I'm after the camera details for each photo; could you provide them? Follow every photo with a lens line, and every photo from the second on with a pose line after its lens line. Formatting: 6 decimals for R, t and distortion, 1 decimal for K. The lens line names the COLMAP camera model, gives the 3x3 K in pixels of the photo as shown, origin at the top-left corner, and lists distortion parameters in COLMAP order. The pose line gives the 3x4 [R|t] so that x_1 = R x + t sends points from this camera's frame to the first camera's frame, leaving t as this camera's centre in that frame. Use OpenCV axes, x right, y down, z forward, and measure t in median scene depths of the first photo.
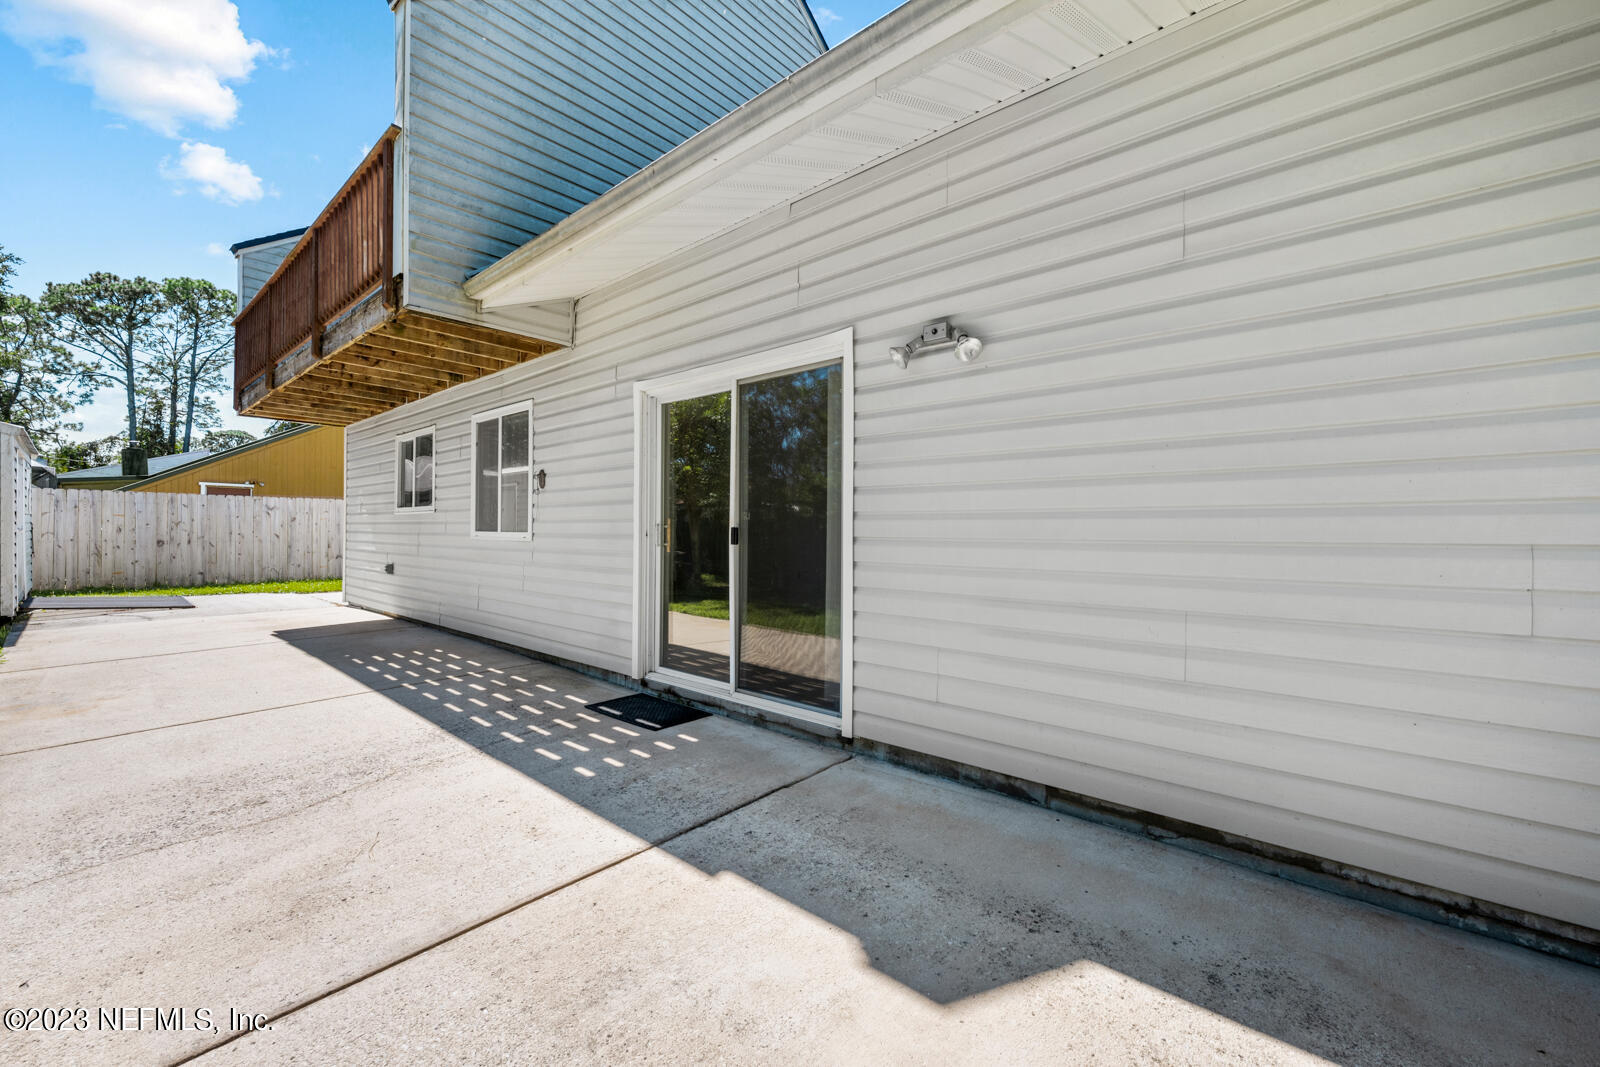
lens RADIAL K [[645.4, 0, 796.8], [0, 645.4, 530.2], [0, 0, 1]] dist [-0.008024, 0.001005]
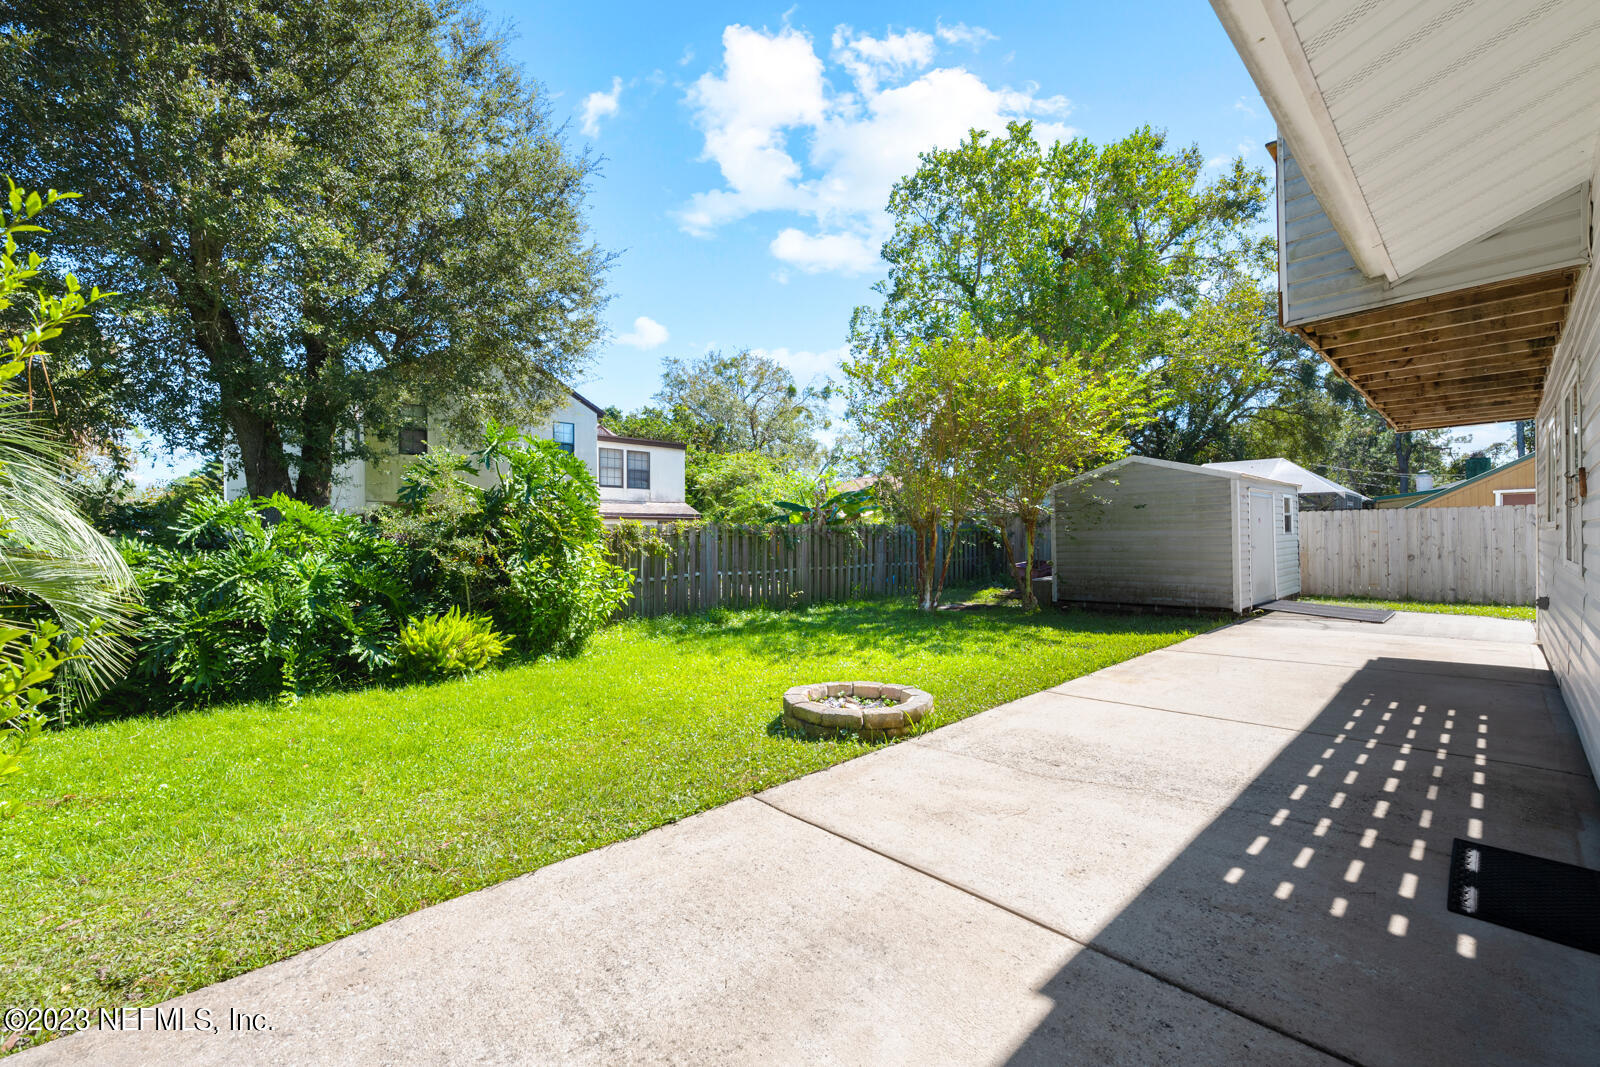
lens RADIAL K [[645.4, 0, 802.8], [0, 645.4, 538.7], [0, 0, 1]] dist [-0.008024, 0.001005]
pose [[-0.115386, -0.006404, -0.993300, 0.492753], [0.012272, 0.999894, -0.007872, -0.047674], [0.993245, -0.013098, -0.115295, 0.502065]]
